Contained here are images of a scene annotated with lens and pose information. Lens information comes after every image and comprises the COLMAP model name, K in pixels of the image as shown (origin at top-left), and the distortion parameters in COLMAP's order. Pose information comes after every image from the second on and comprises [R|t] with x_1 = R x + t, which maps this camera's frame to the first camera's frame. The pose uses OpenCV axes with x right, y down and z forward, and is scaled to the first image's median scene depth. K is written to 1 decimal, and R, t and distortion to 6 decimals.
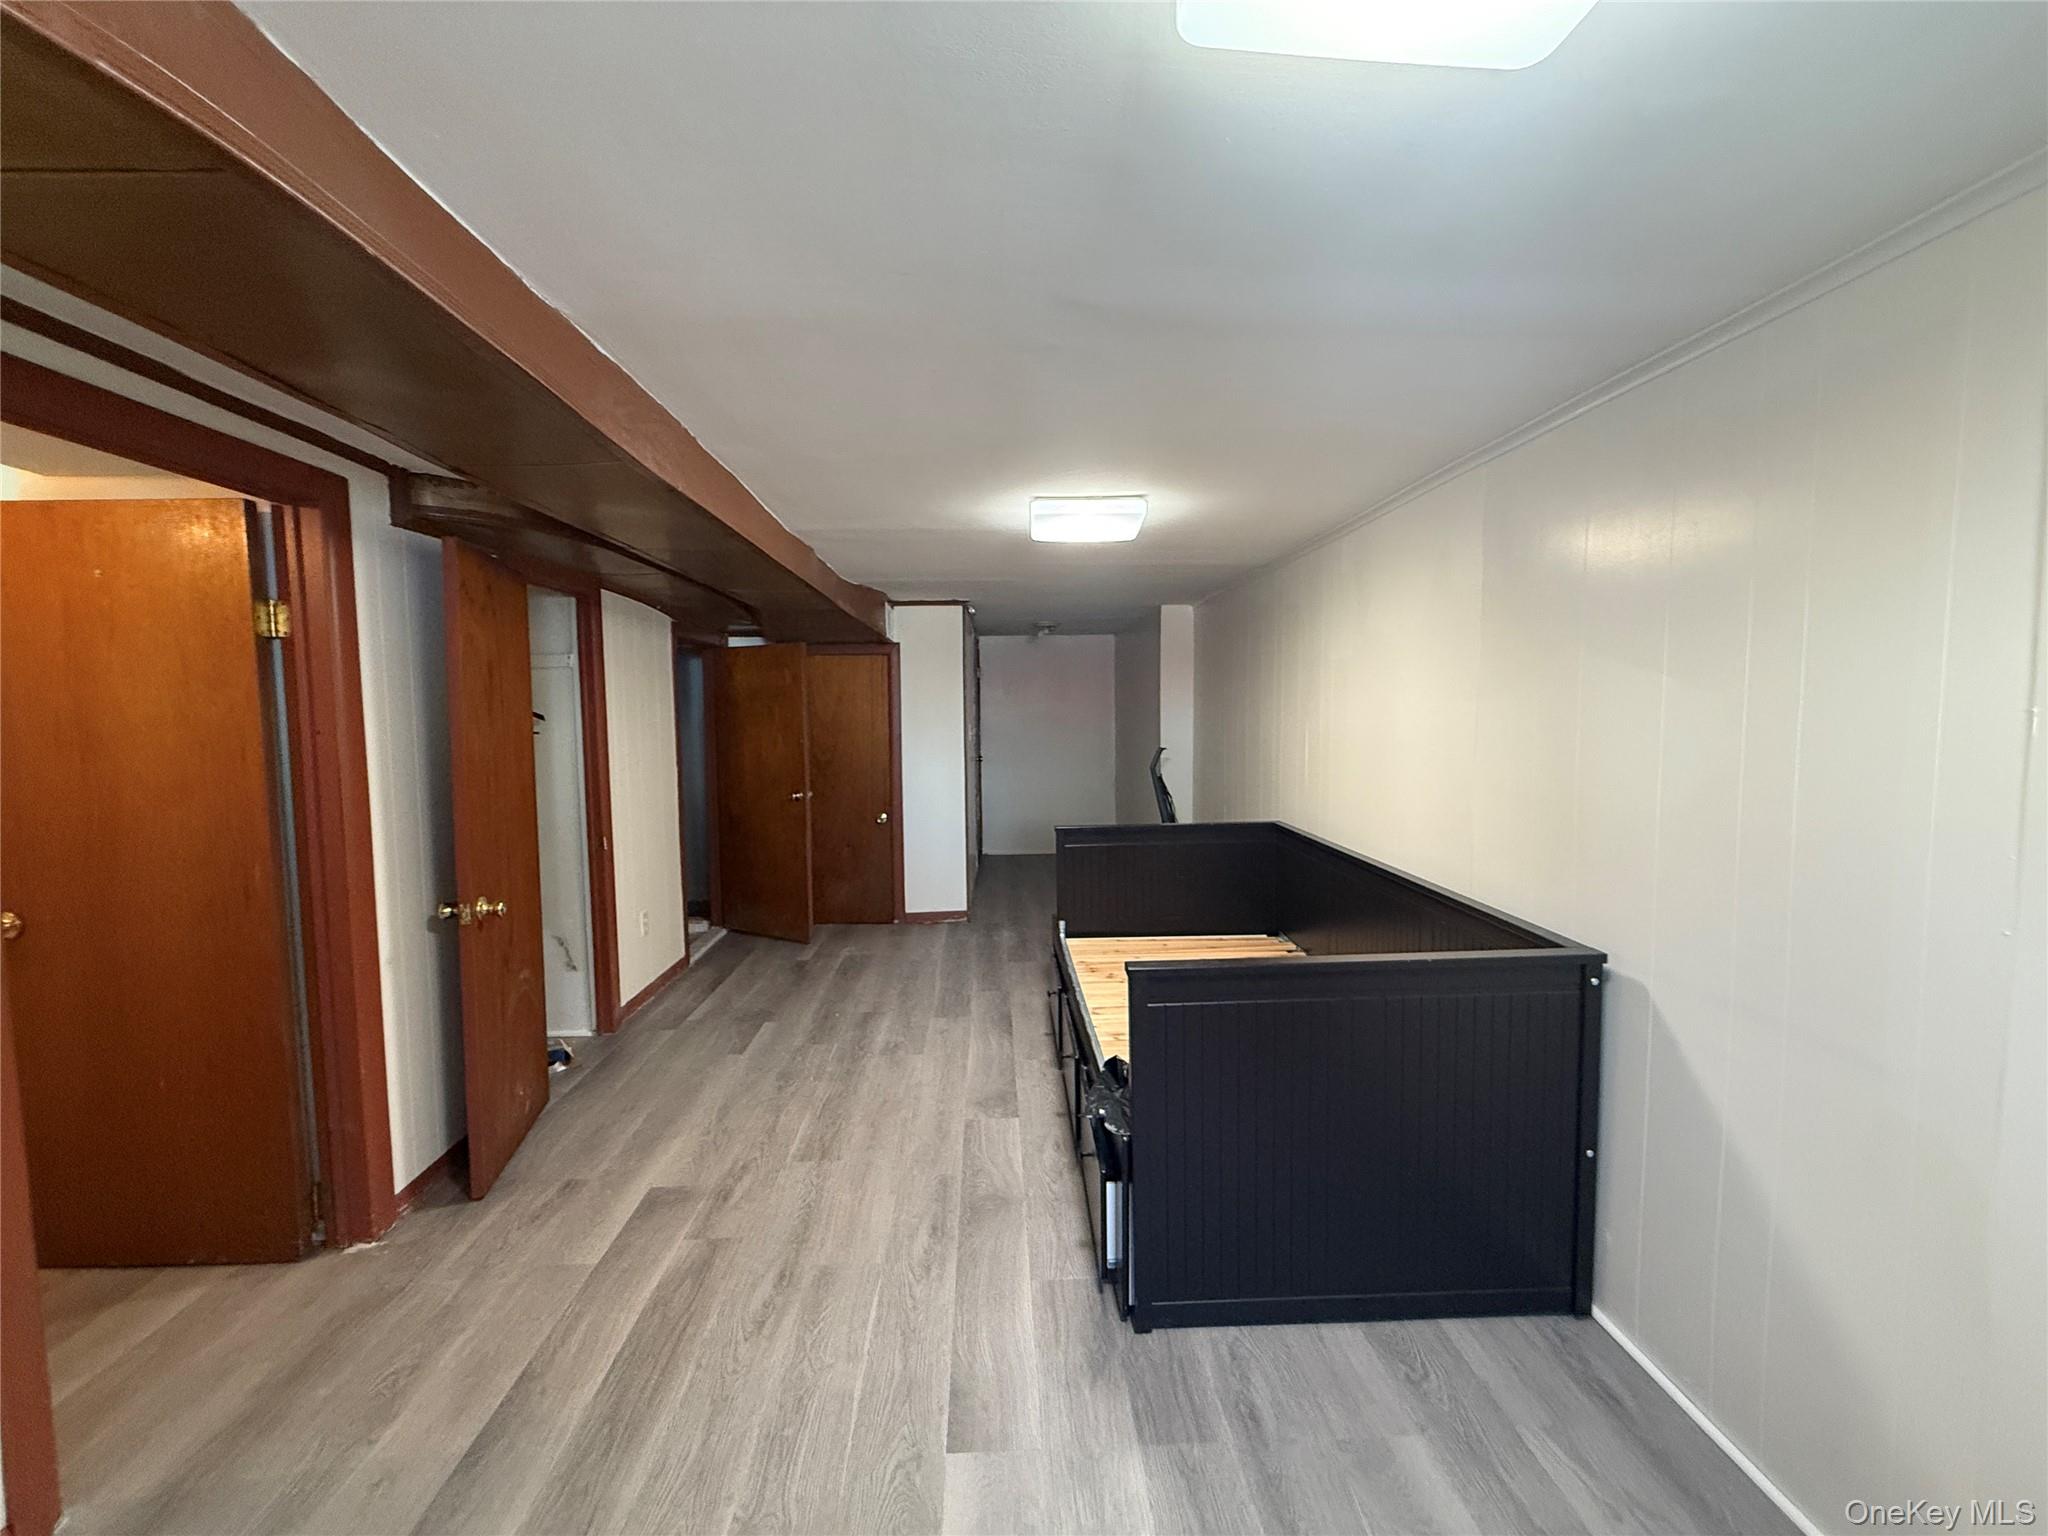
lens RADIAL K [[806.1, 0, 1021.9], [0, 806.1, 764.4], [0, 0, 1]] dist [-0.000595, 0.000170]
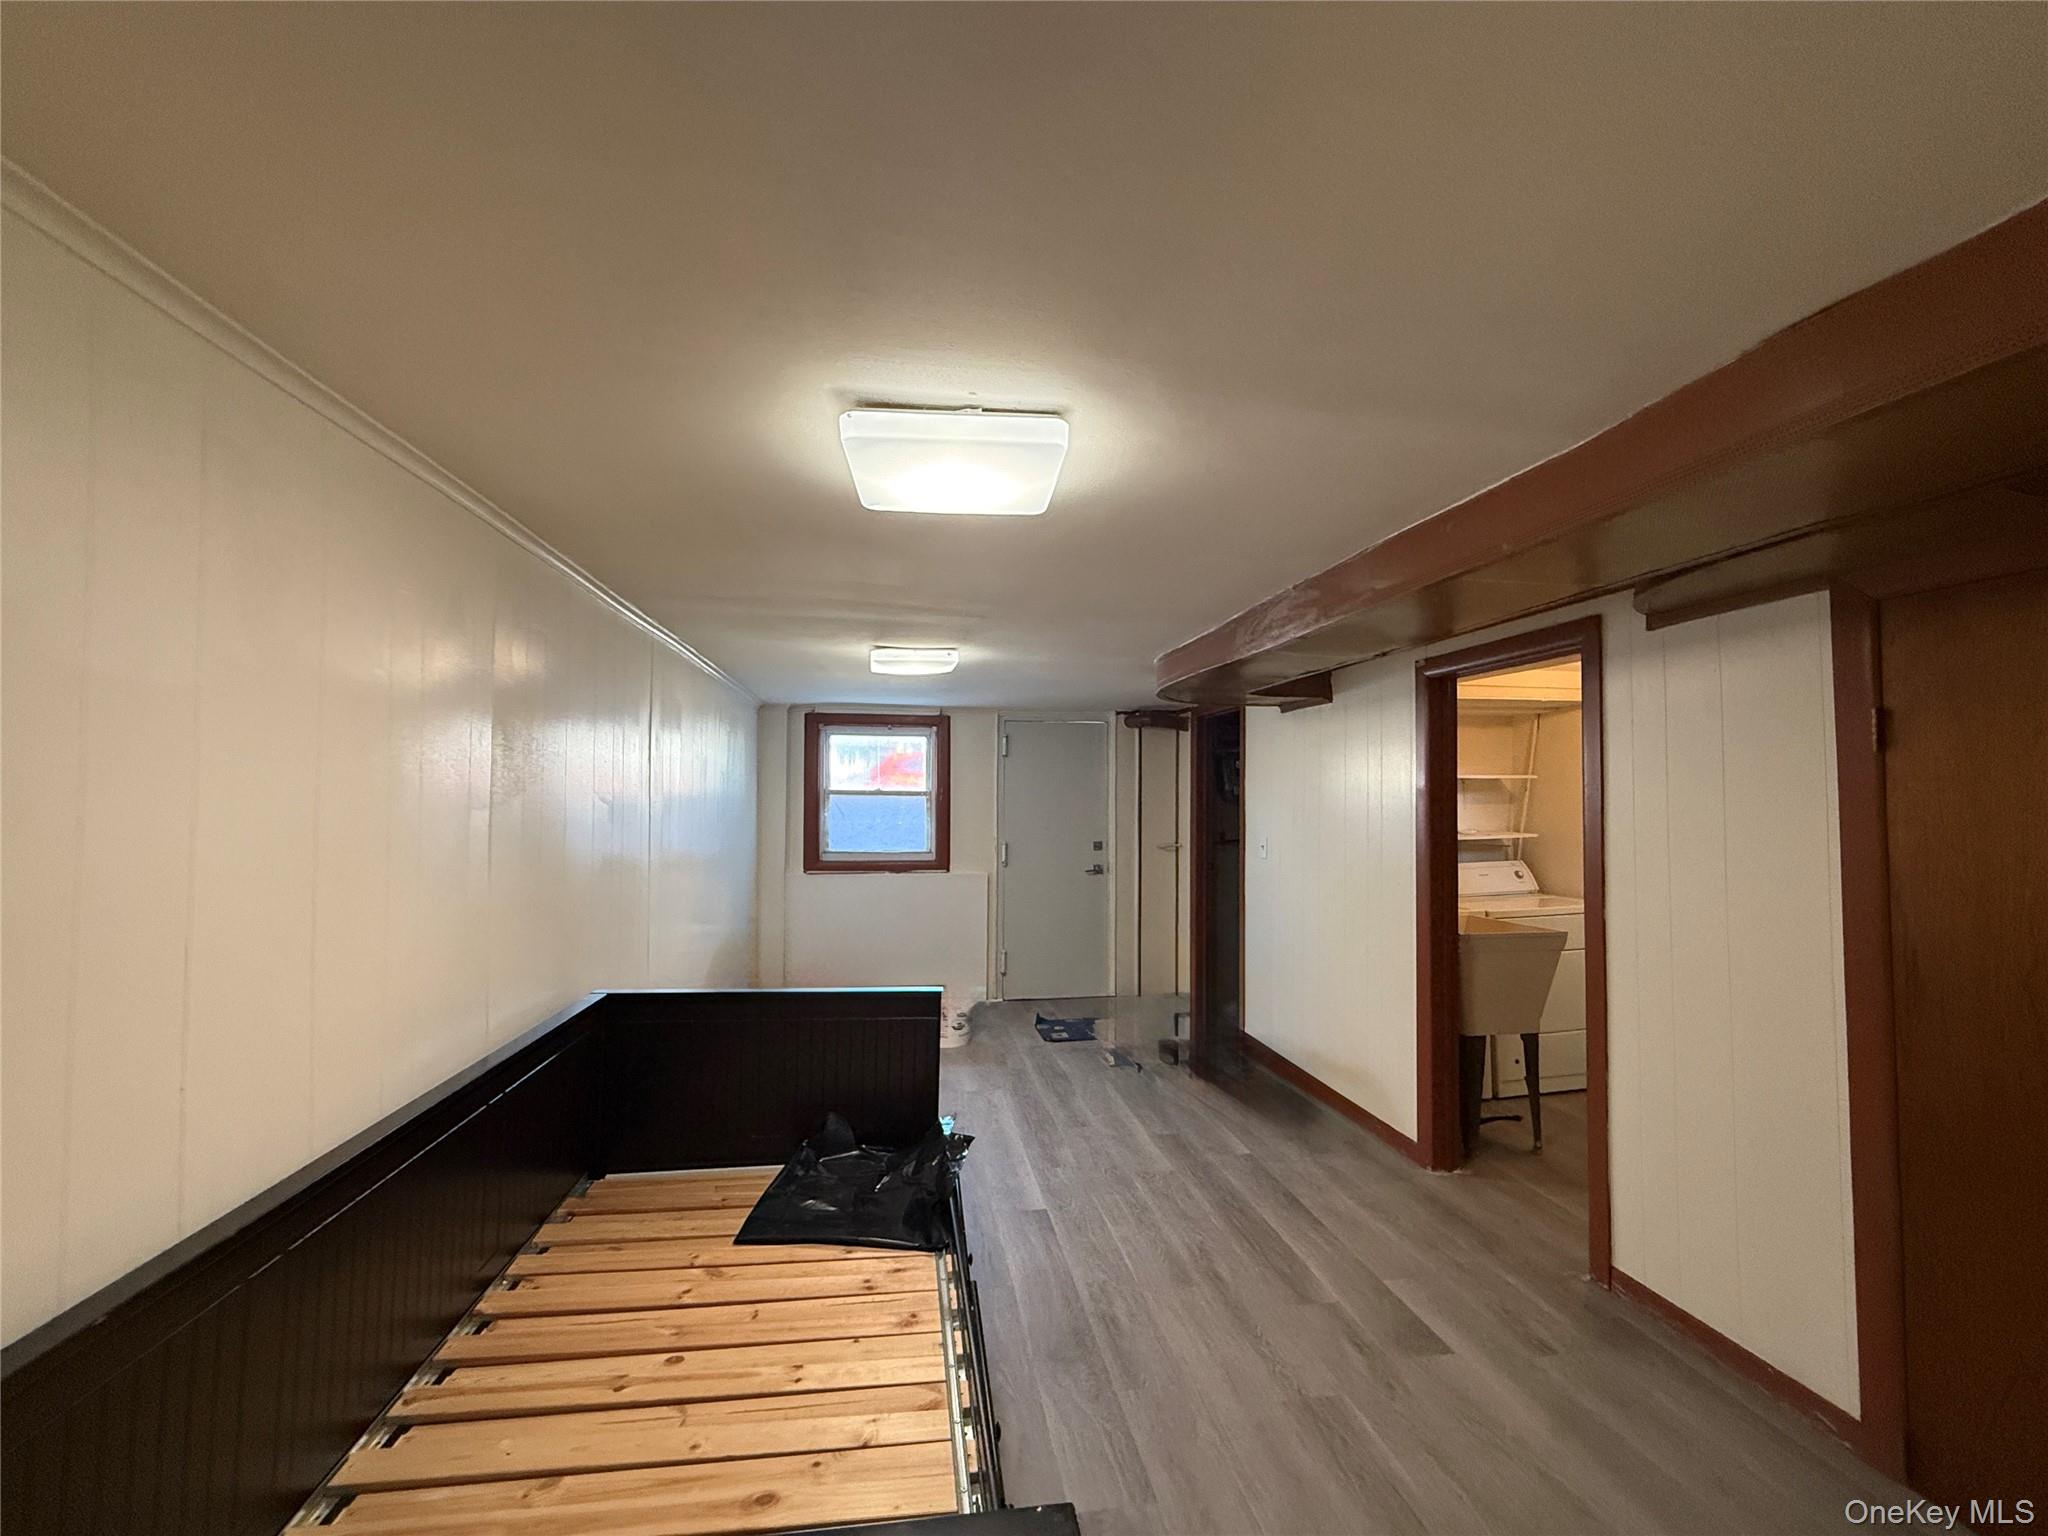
lens RADIAL K [[806.1, 0, 1012.4], [0, 806.1, 769.5], [0, 0, 1]] dist [-0.000595, 0.000170]
pose [[-0.995027, -0.001478, -0.099599, 0.127283], [-0.004377, 0.999573, 0.028899, -0.156976], [0.099514, 0.029191, -0.994608, 2.069967]]
